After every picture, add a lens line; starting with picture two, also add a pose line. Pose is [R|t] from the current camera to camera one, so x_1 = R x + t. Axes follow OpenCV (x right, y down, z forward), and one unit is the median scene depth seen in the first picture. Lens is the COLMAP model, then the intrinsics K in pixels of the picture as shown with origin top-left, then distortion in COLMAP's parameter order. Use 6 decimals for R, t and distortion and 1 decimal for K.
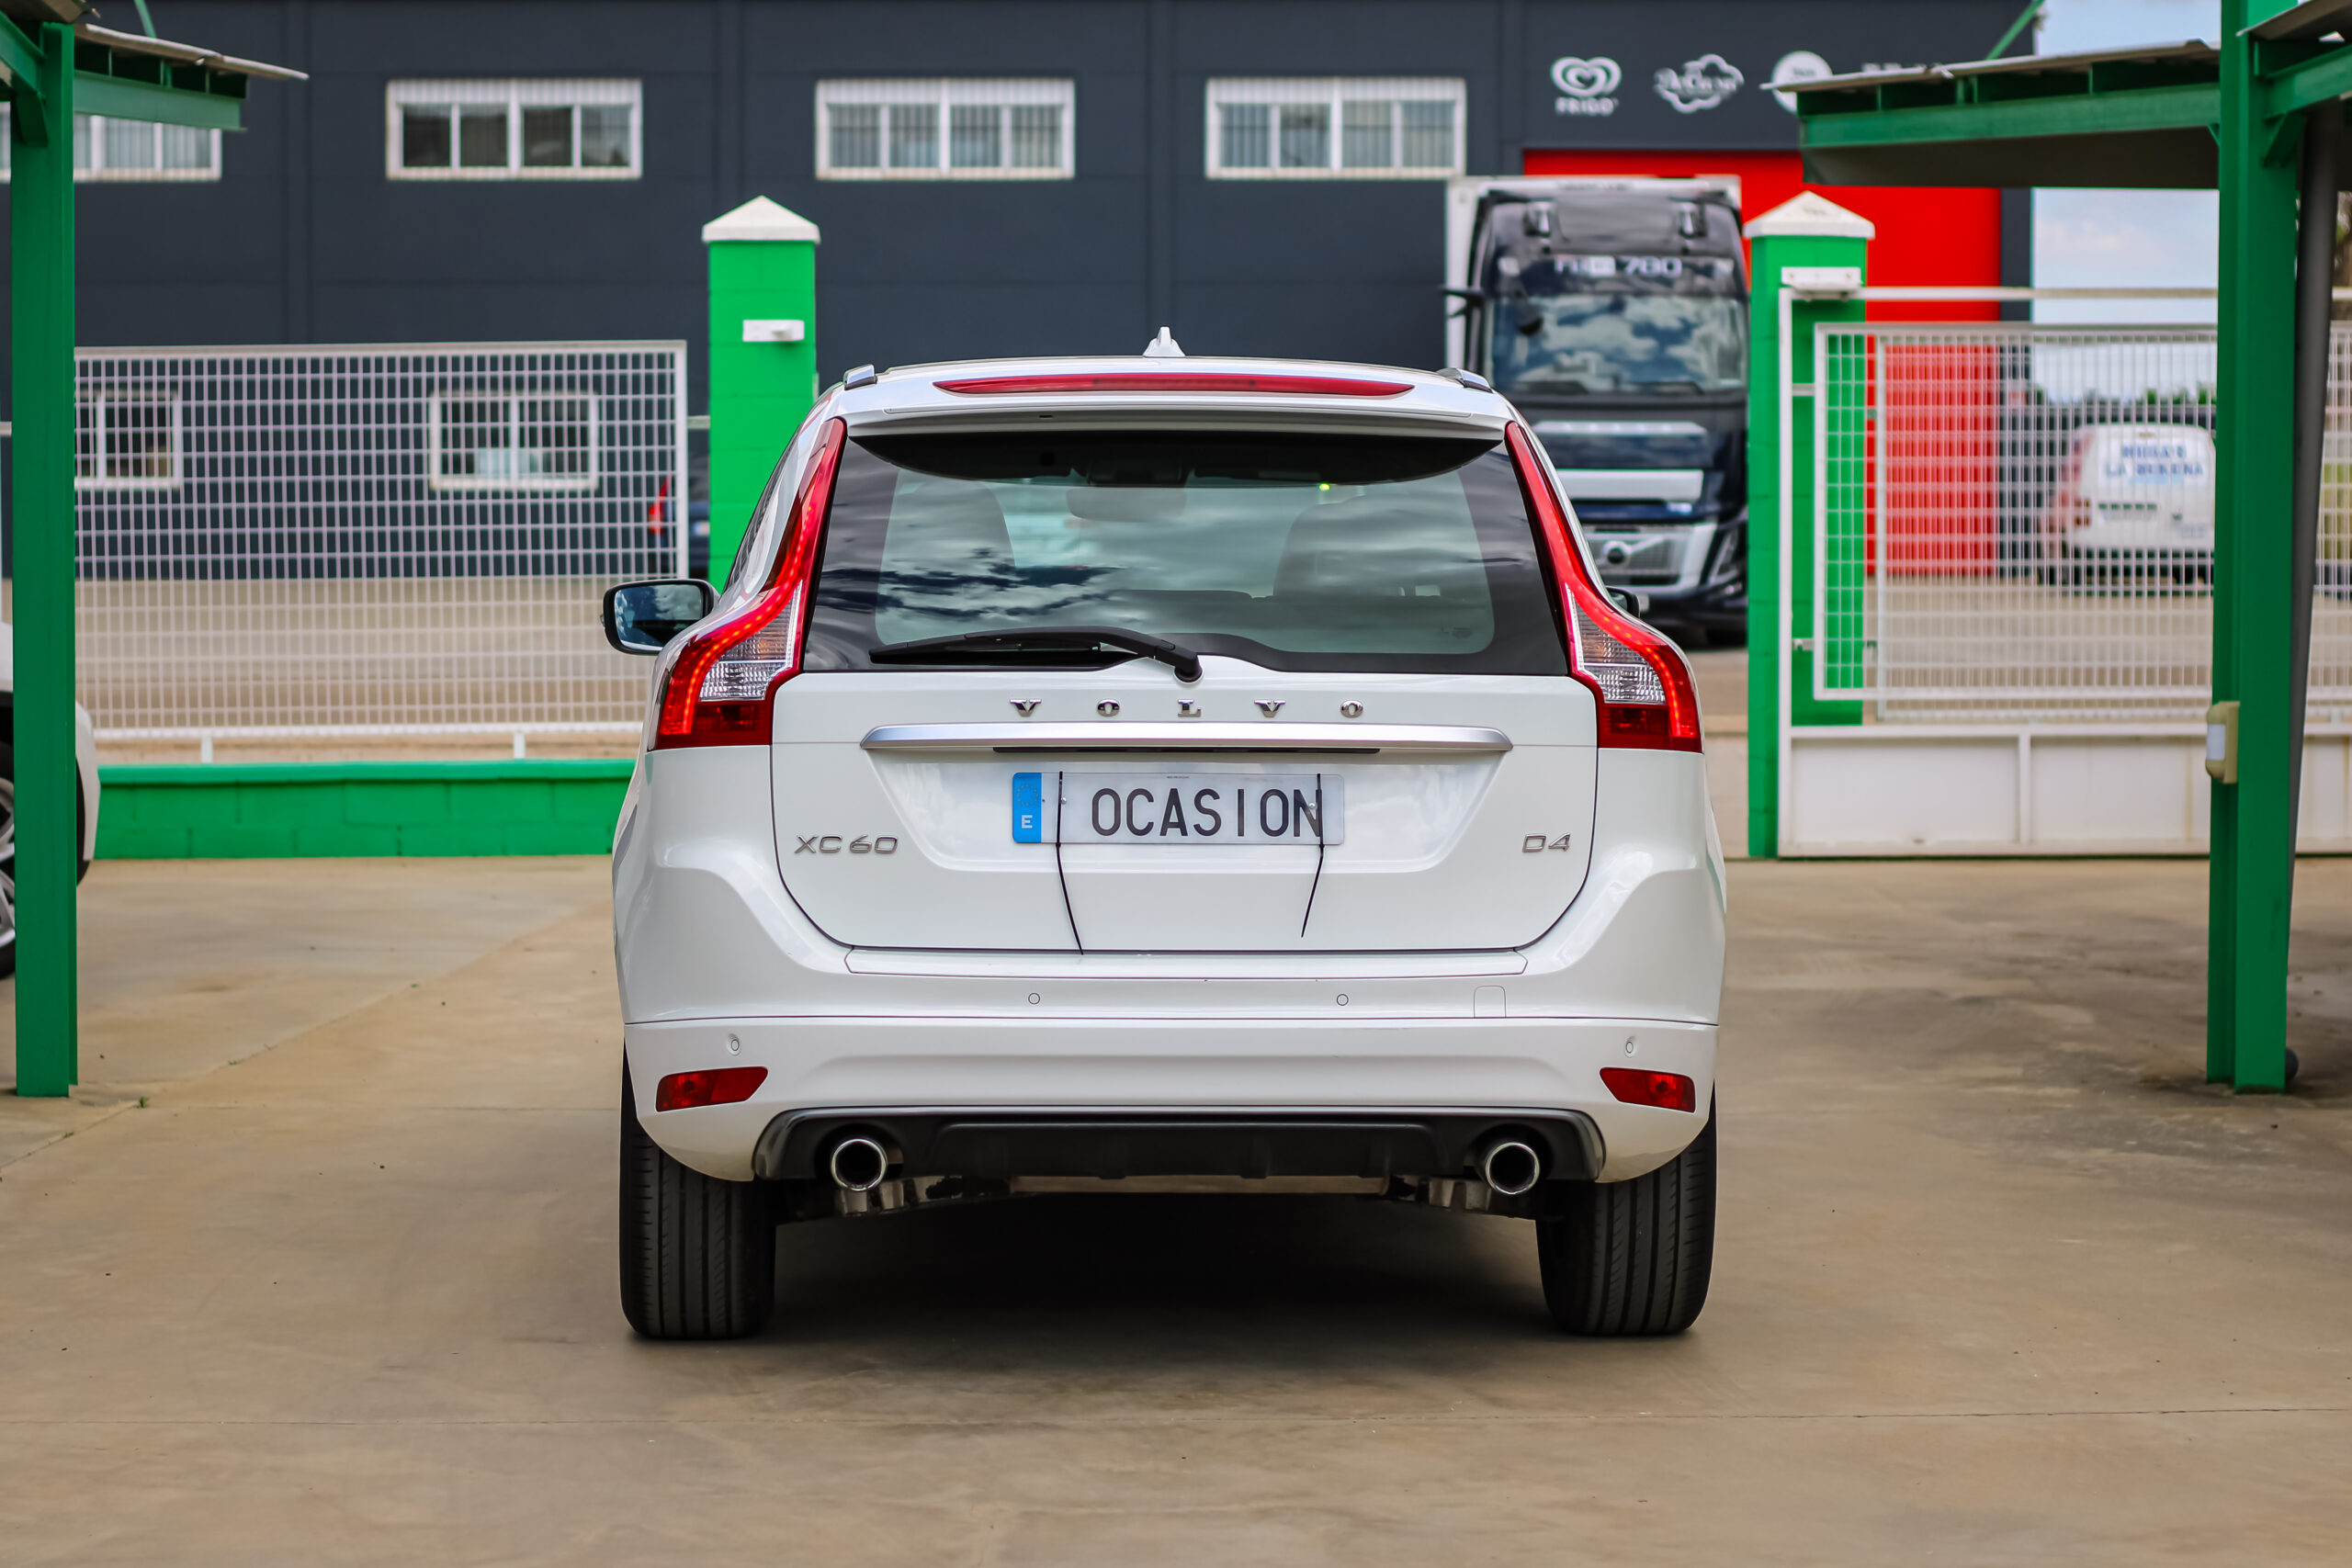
lens RADIAL K [[5810.8, 0, 1176.0], [0, 5810.8, 784.0], [0, 0, 1]] dist [-0.064569, -0.747049]
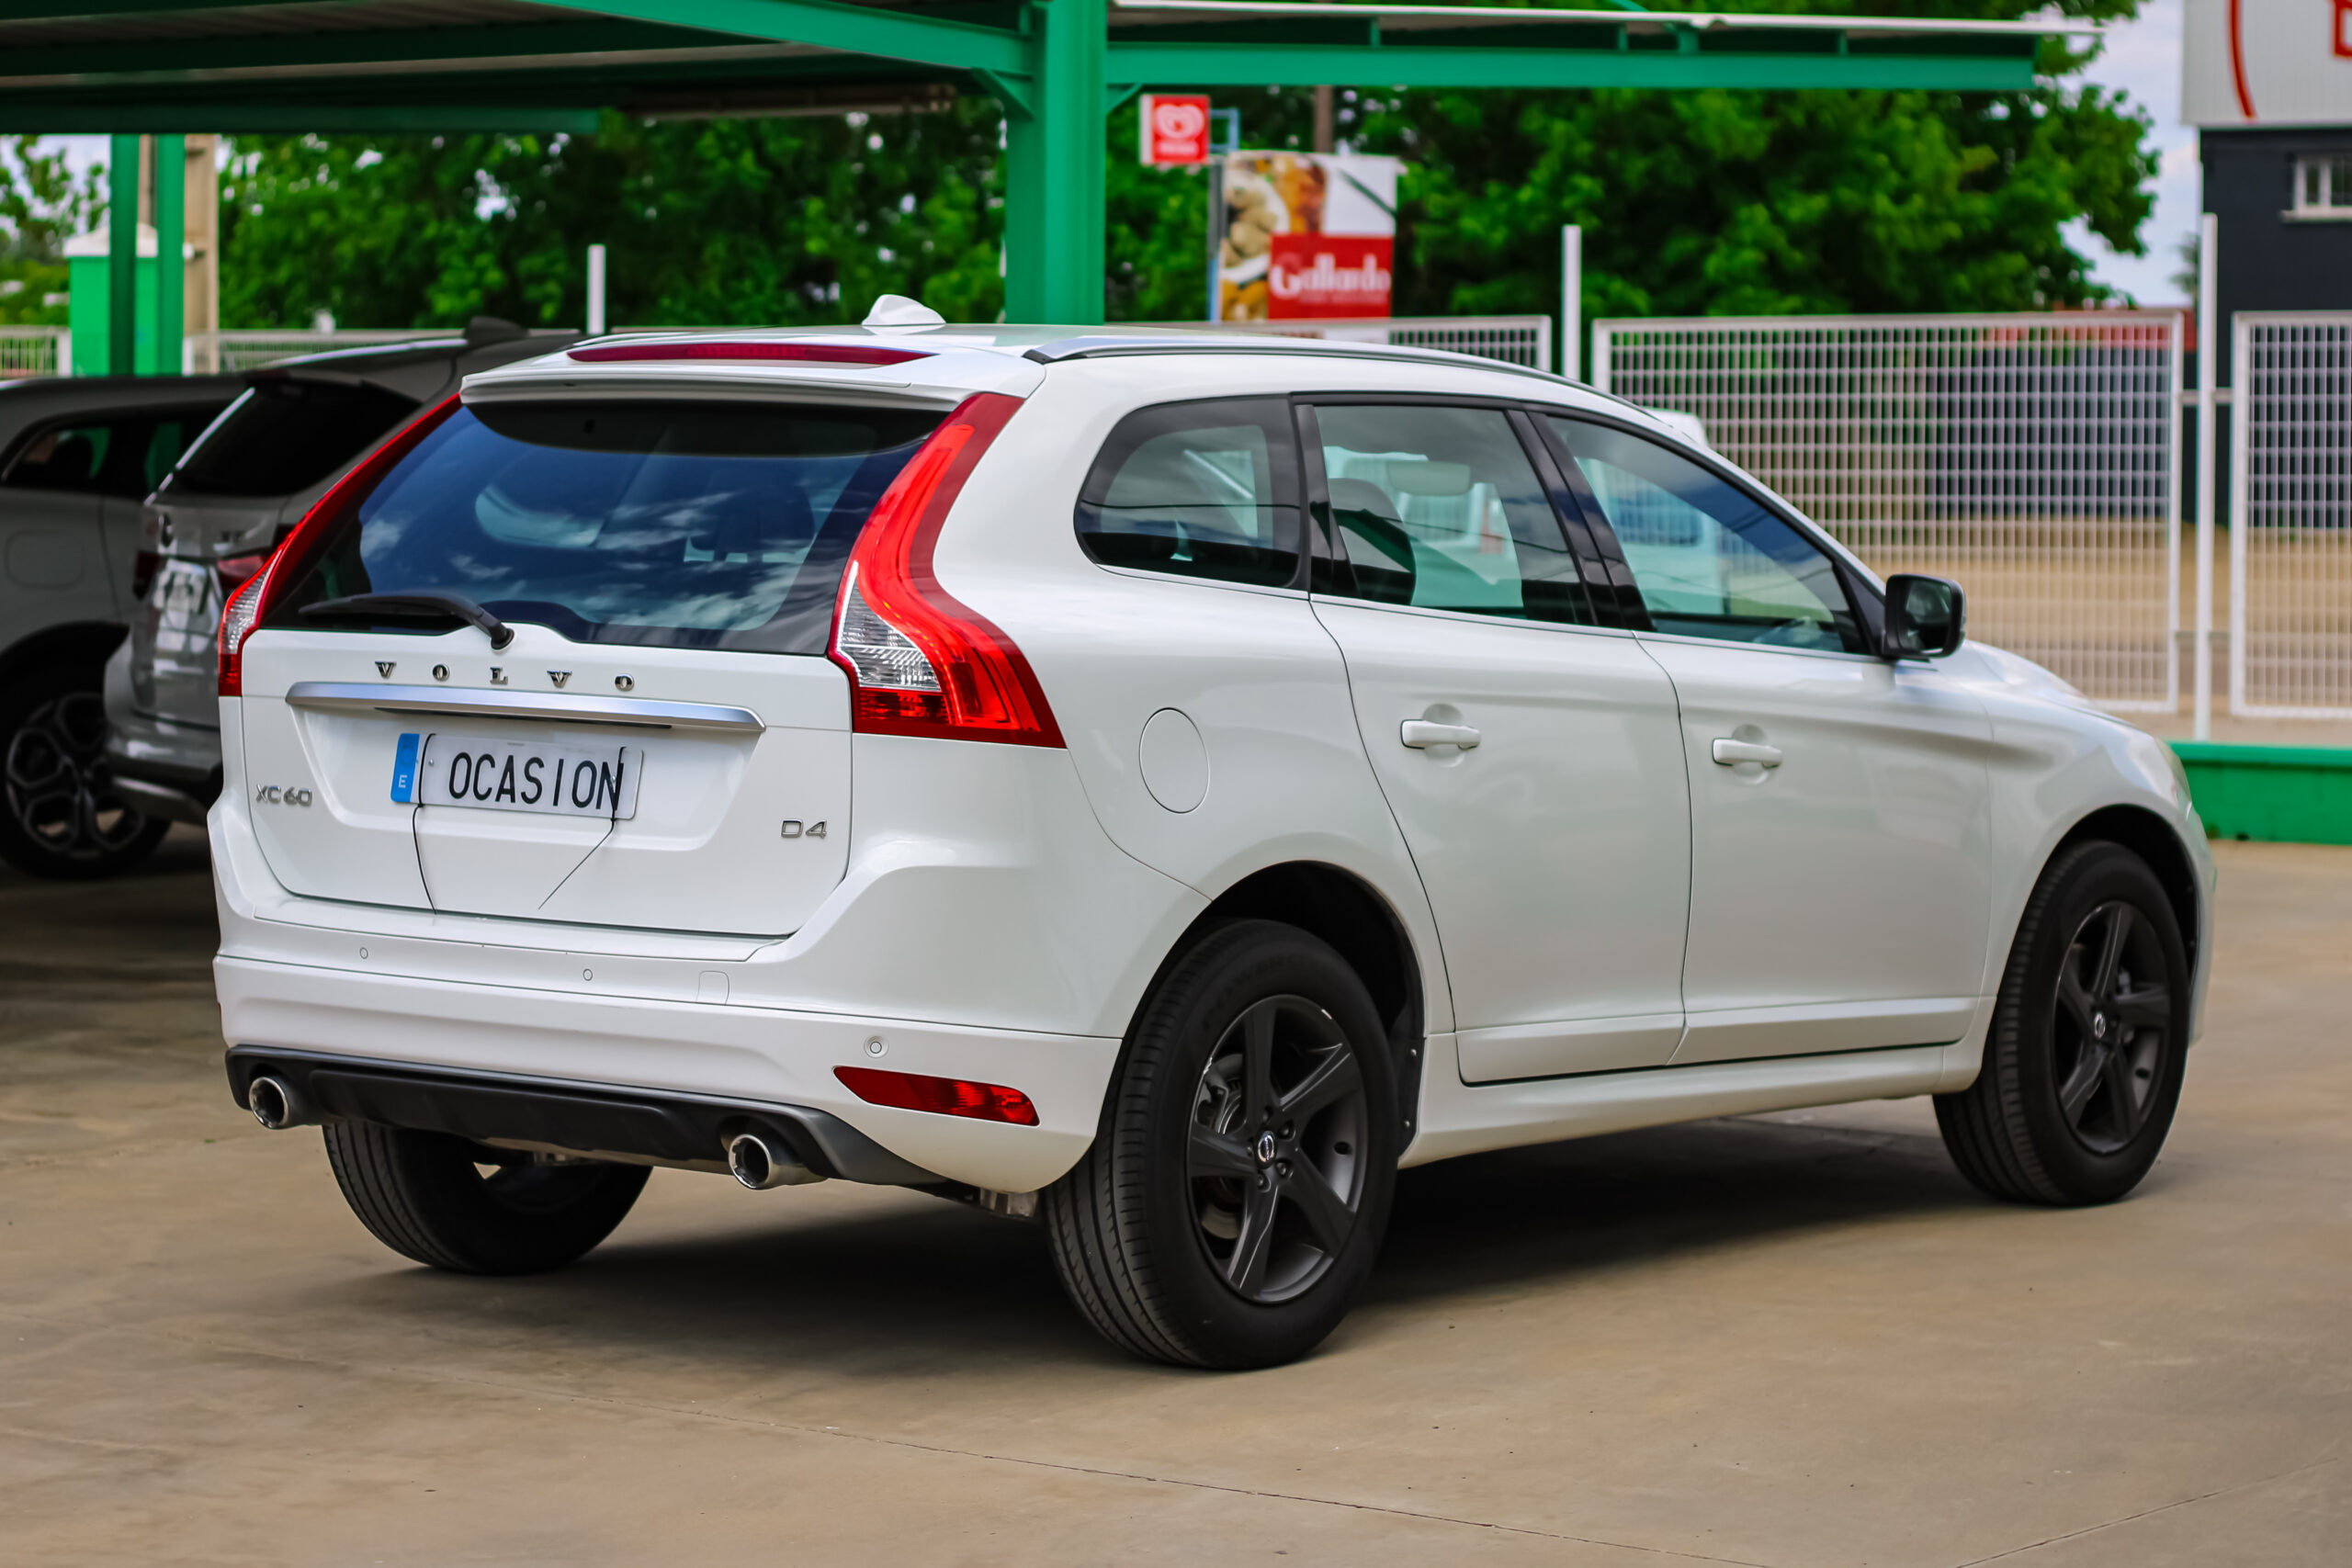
lens RADIAL K [[5872.1, 0, 1176.0], [0, 5872.1, 784.0], [0, 0, 1]] dist [-0.025087, 0.408513]
pose [[0.776040, 0.046629, -0.628957, 0.729744], [-0.043986, 0.998836, 0.019778, -0.019470], [0.629148, 0.012316, 0.777188, 0.281134]]
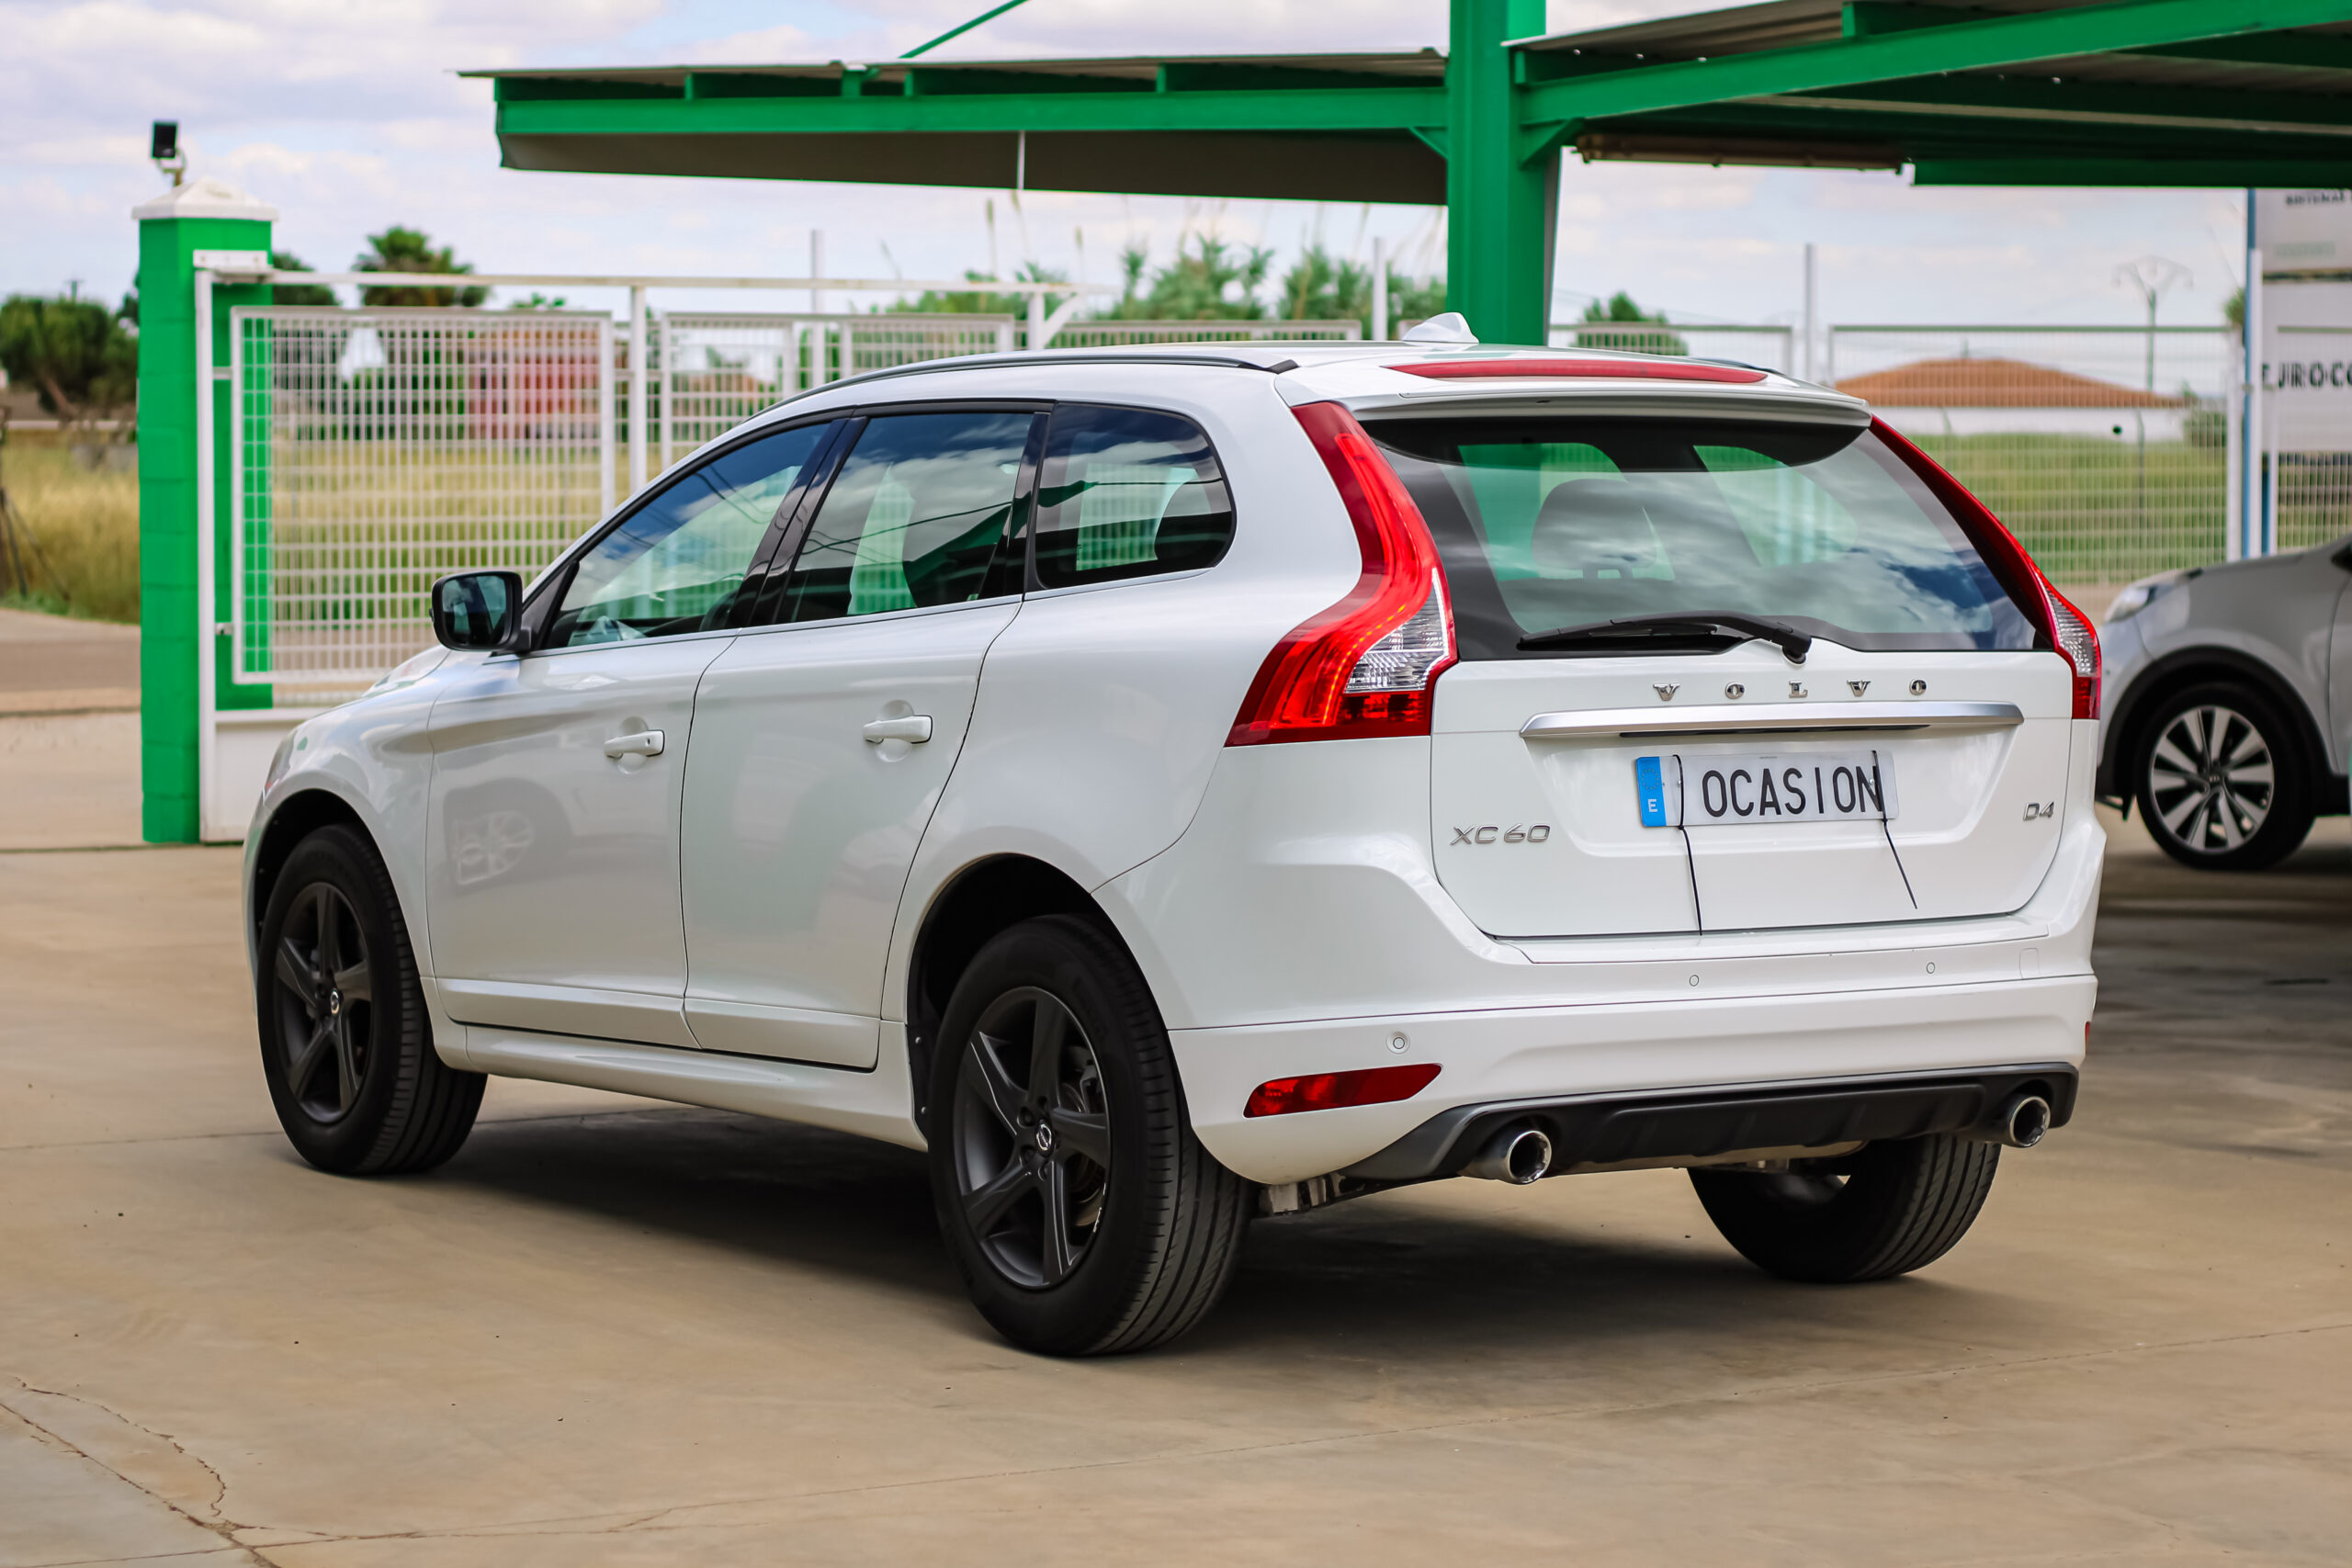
lens RADIAL K [[5646.0, 0, 1176.0], [0, 5646.0, 784.0], [0, 0, 1]] dist [-0.024150, -0.357393]
pose [[0.868838, -0.029353, 0.494225, -0.578895], [0.027041, 0.999564, 0.011827, -0.011019], [-0.494357, 0.003089, 0.869254, 0.191540]]
